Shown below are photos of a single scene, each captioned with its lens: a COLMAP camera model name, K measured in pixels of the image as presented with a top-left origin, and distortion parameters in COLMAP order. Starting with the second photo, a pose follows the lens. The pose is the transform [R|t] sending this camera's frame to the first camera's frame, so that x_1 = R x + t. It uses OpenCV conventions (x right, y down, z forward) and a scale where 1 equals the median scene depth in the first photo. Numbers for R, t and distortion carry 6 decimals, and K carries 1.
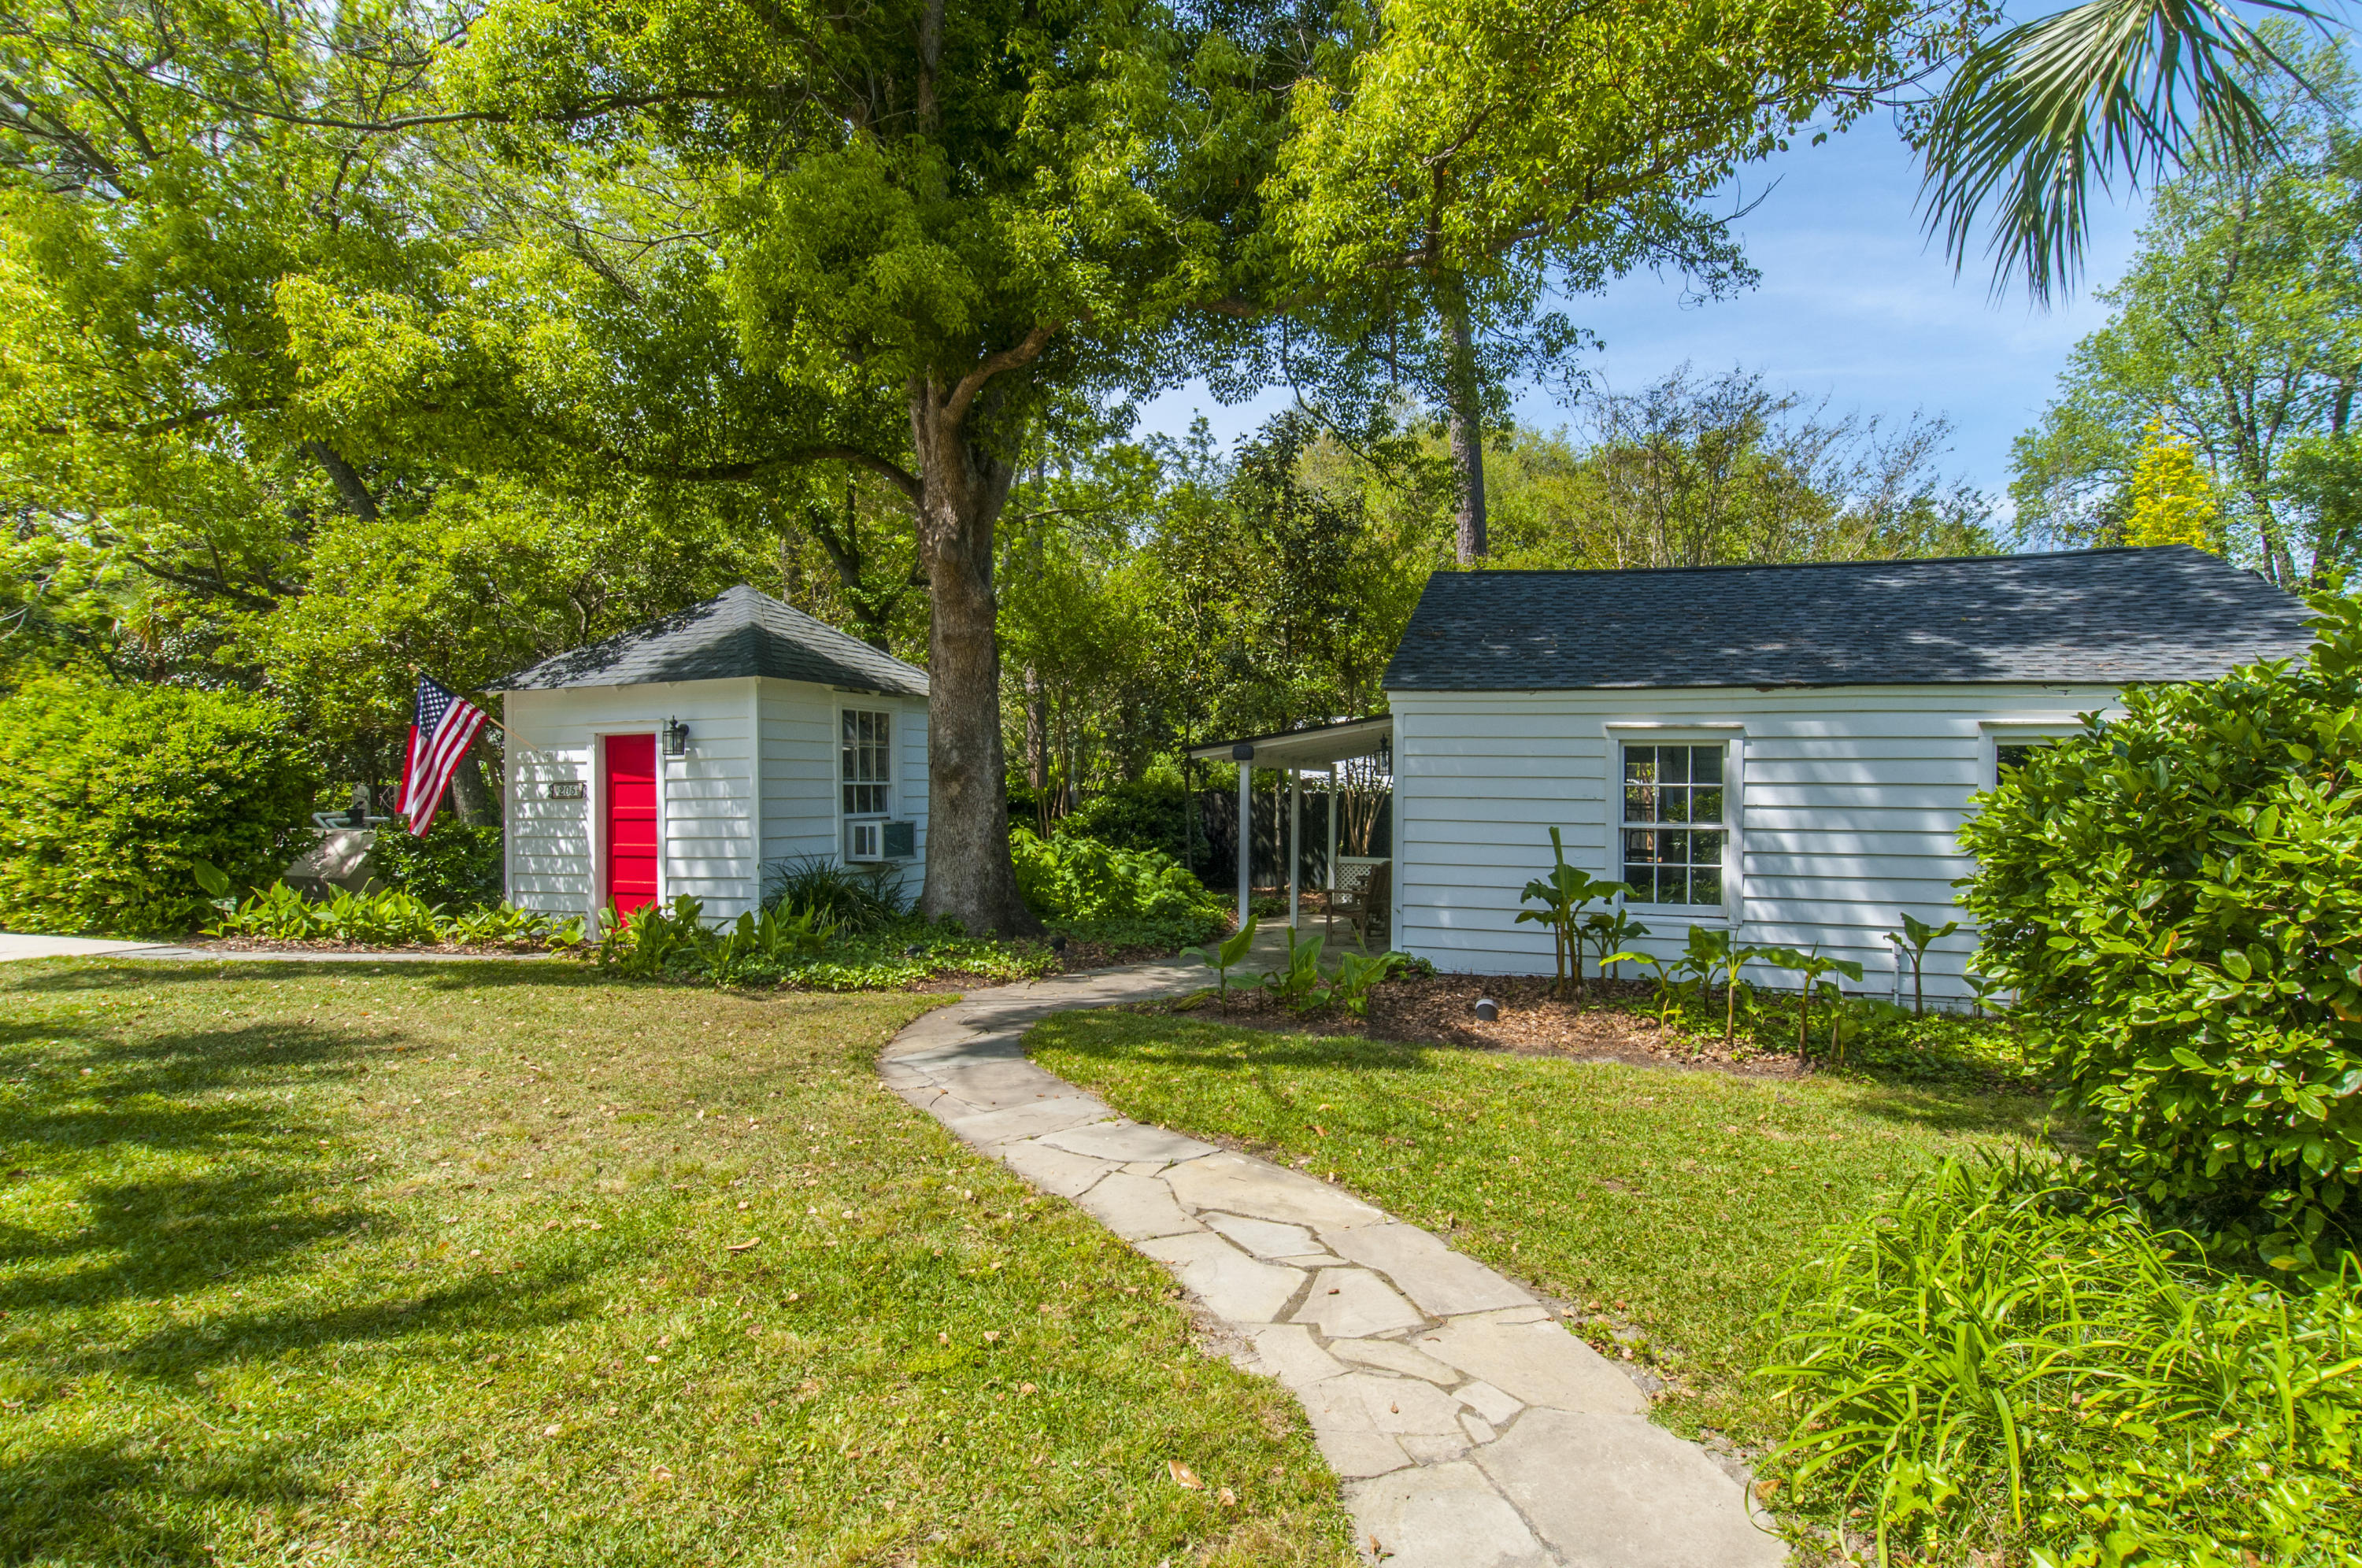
lens RADIAL K [[1242.6, 0, 1183.2], [0, 1242.6, 789.1], [0, 0, 1]] dist [0.001941, -0.003077]
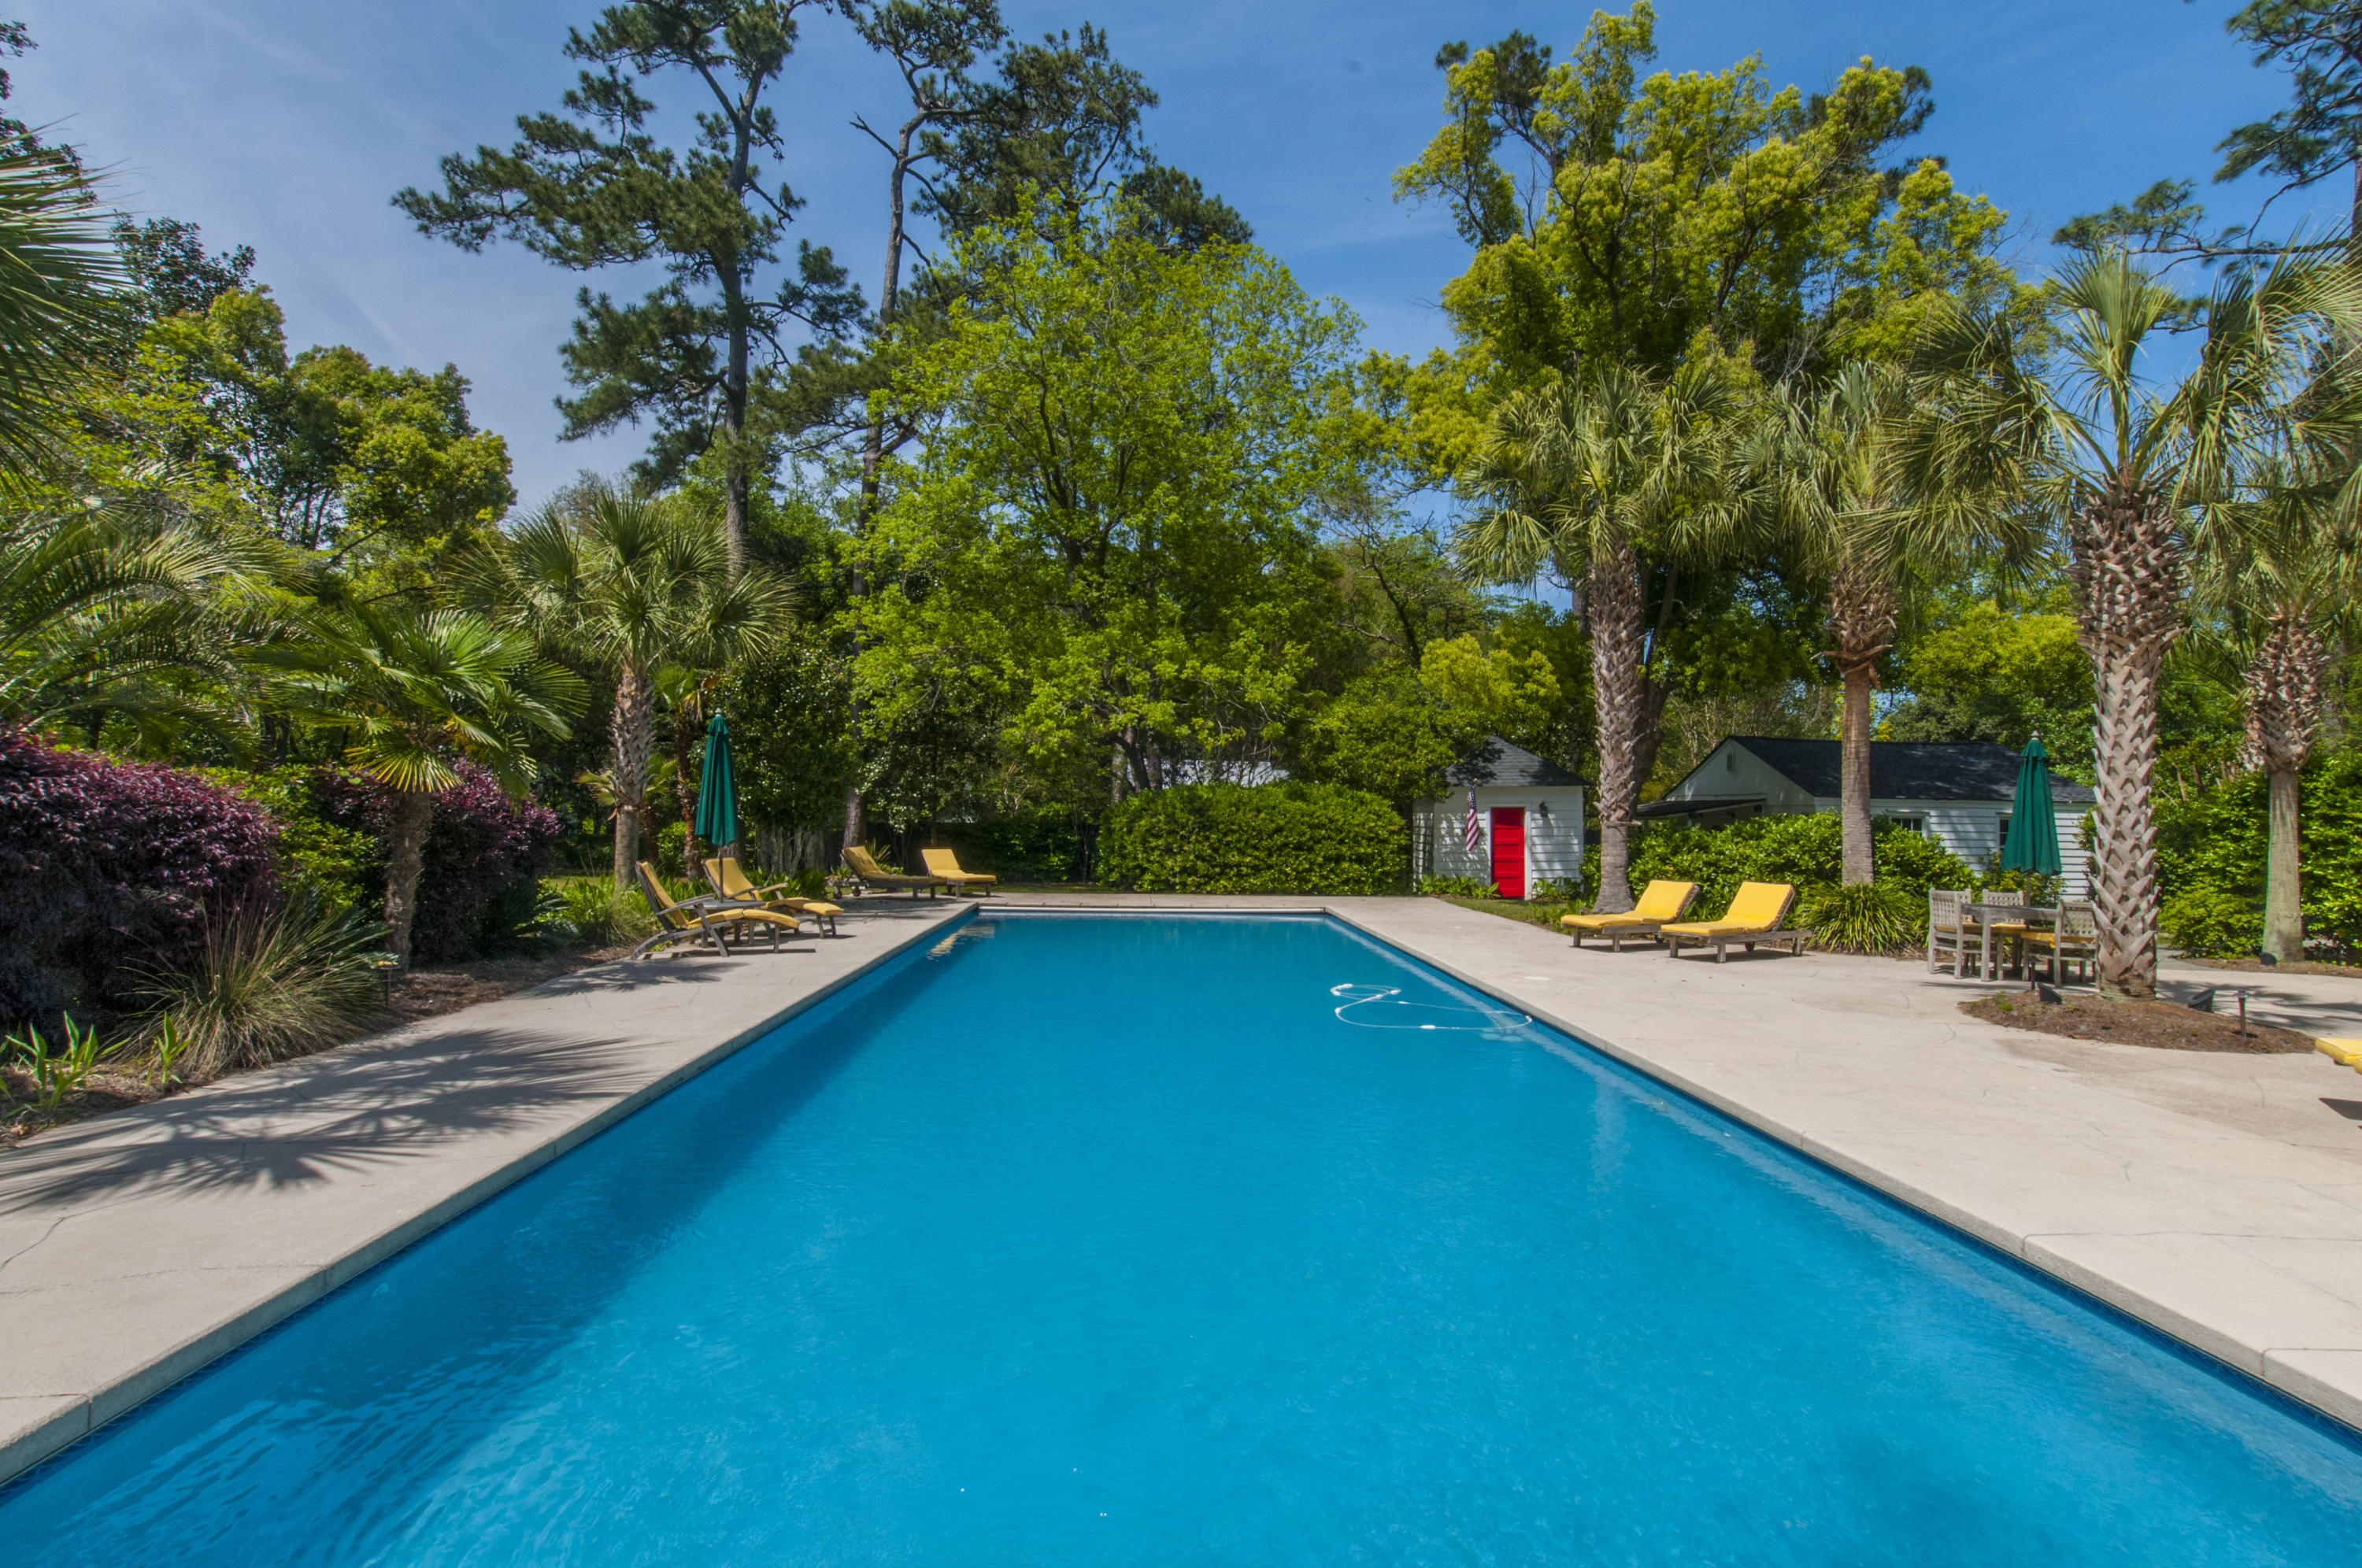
lens RADIAL K [[1242.6, 0, 1179.3], [0, 1242.6, 786.9], [0, 0, 1]] dist [0.001941, -0.003077]
pose [[0.947369, 0.010424, 0.319974, -2.172876], [-0.006142, 0.999878, -0.014388, -0.056543], [-0.320085, 0.011666, 0.947317, -1.208585]]
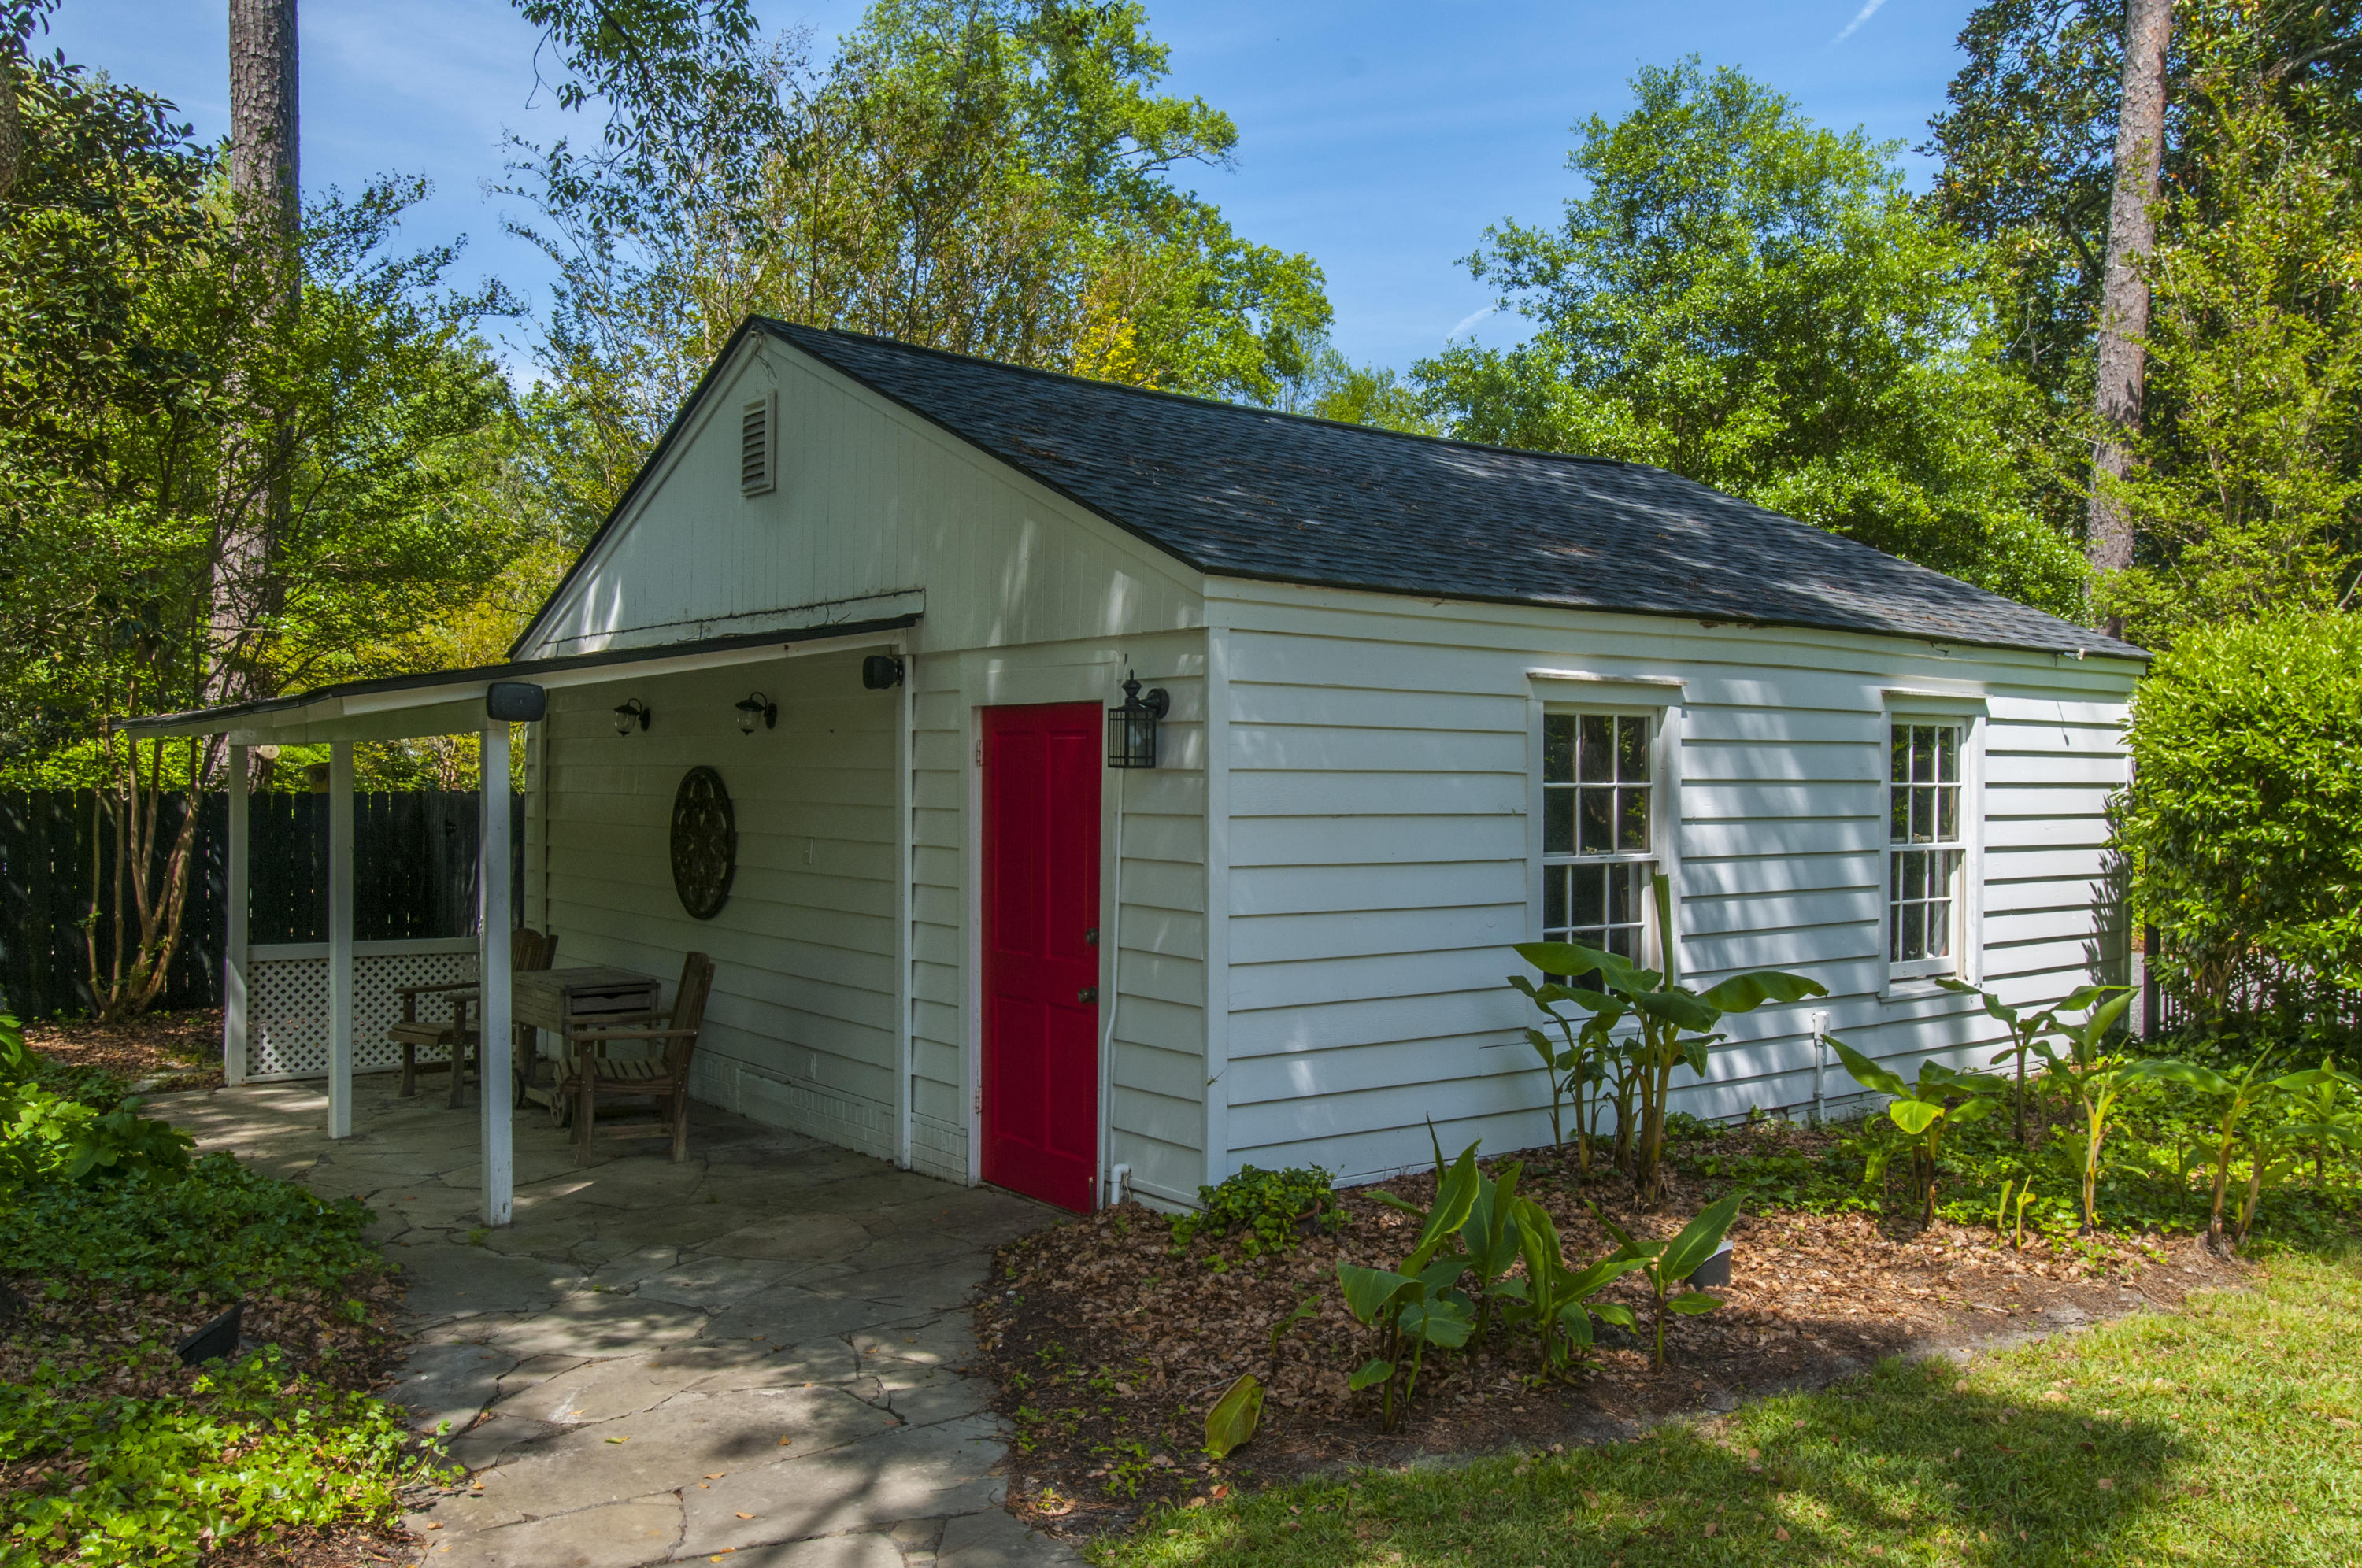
lens RADIAL K [[1854.1, 0, 1181.8], [0, 1854.1, 779.9], [0, 0, 1]] dist [-0.001005, -0.000053]
pose [[0.585463, -0.009966, 0.810638, -0.394573], [-0.001751, 0.999907, 0.013557, -0.016489], [-0.810698, -0.009357, 0.585390, 0.669204]]
